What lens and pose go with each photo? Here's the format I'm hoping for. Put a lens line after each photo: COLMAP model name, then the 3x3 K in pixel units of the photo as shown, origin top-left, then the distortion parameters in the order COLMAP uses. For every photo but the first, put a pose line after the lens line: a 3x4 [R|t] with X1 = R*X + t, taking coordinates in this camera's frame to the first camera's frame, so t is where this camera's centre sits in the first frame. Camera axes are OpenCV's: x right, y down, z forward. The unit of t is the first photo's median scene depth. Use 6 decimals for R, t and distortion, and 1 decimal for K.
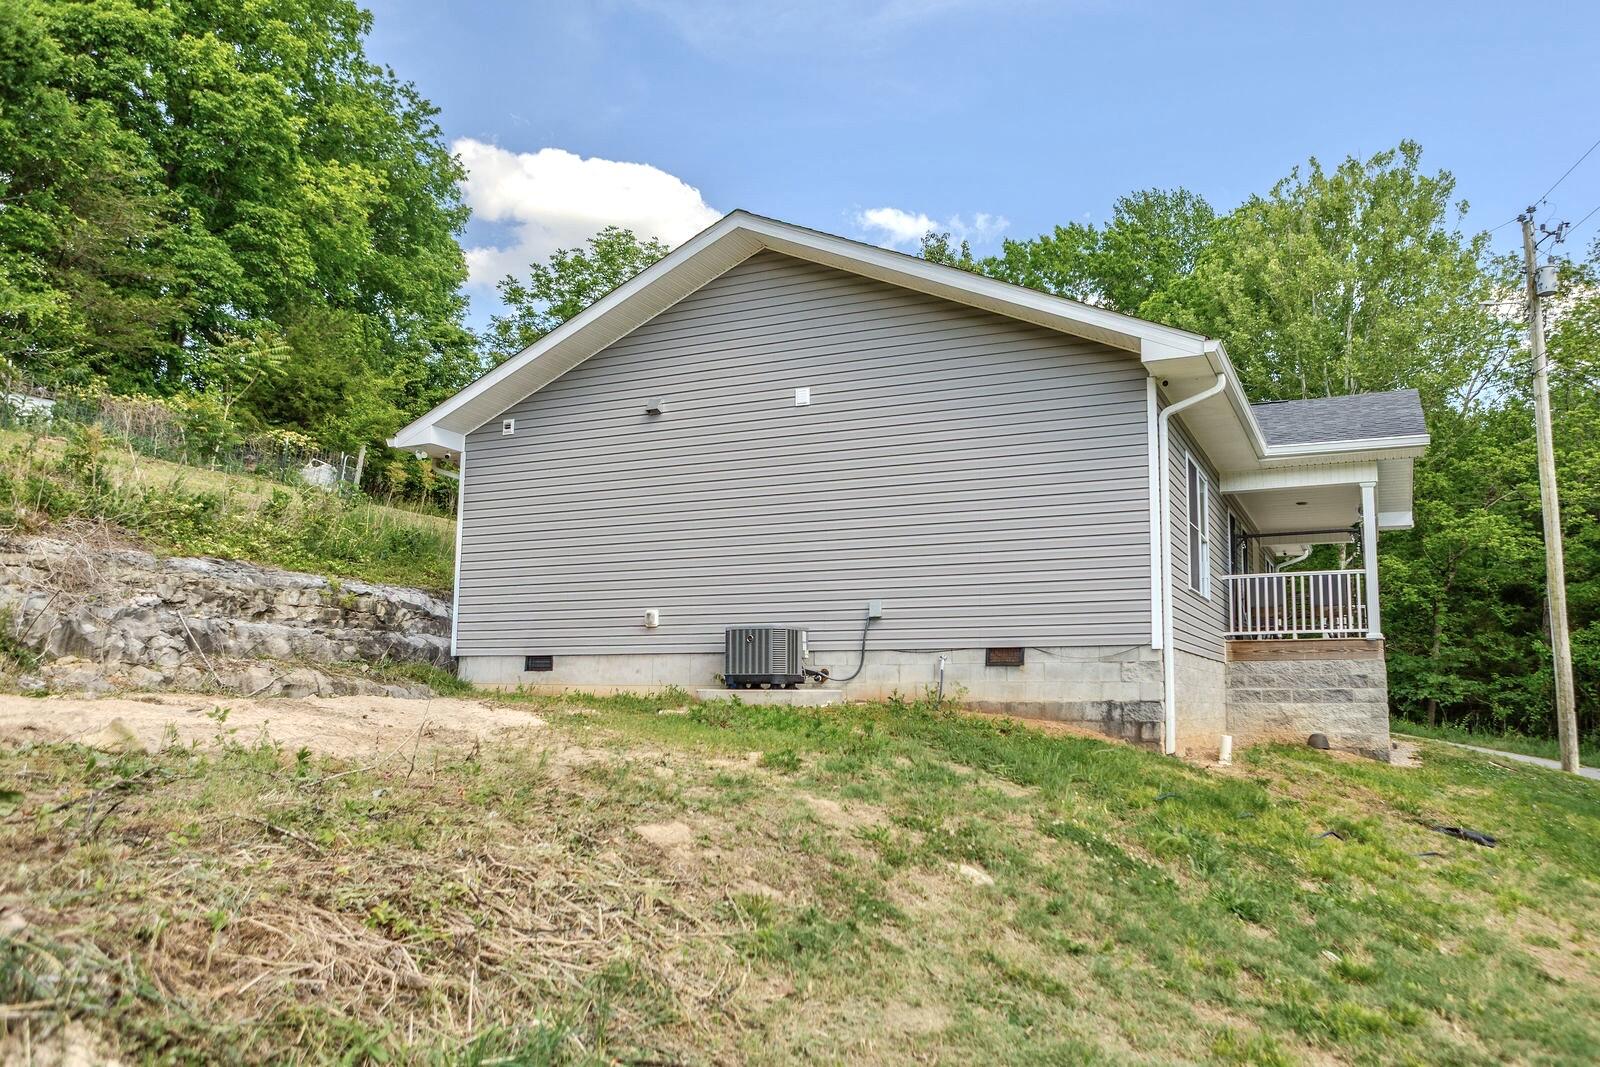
lens RADIAL K [[1168.3, 0, 810.6], [0, 1168.3, 537.1], [0, 0, 1]] dist [-0.002437, 0.011147]
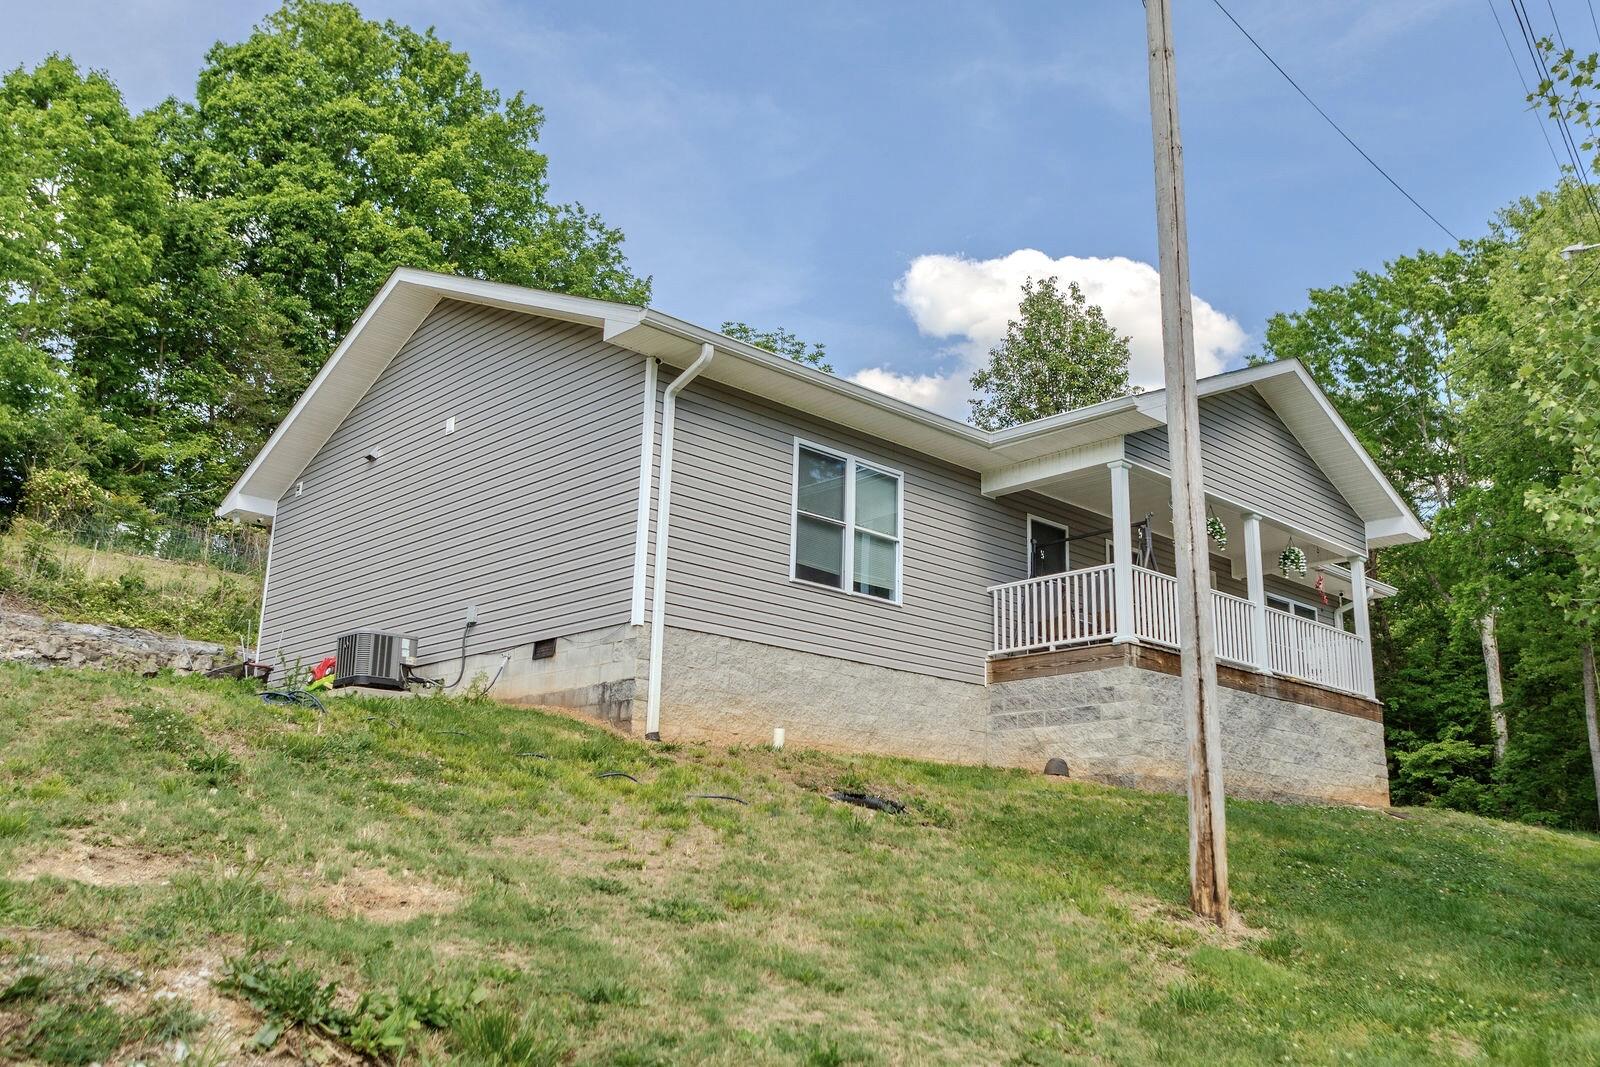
lens RADIAL K [[1393.1, 0, 810.3], [0, 1393.1, 529.0], [0, 0, 1]] dist [-0.010639, -0.002206]
pose [[0.925616, -0.081671, -0.369547, 0.676691], [0.032253, 0.989909, -0.137988, 0.141406], [0.377088, 0.115805, 0.918909, -0.017721]]
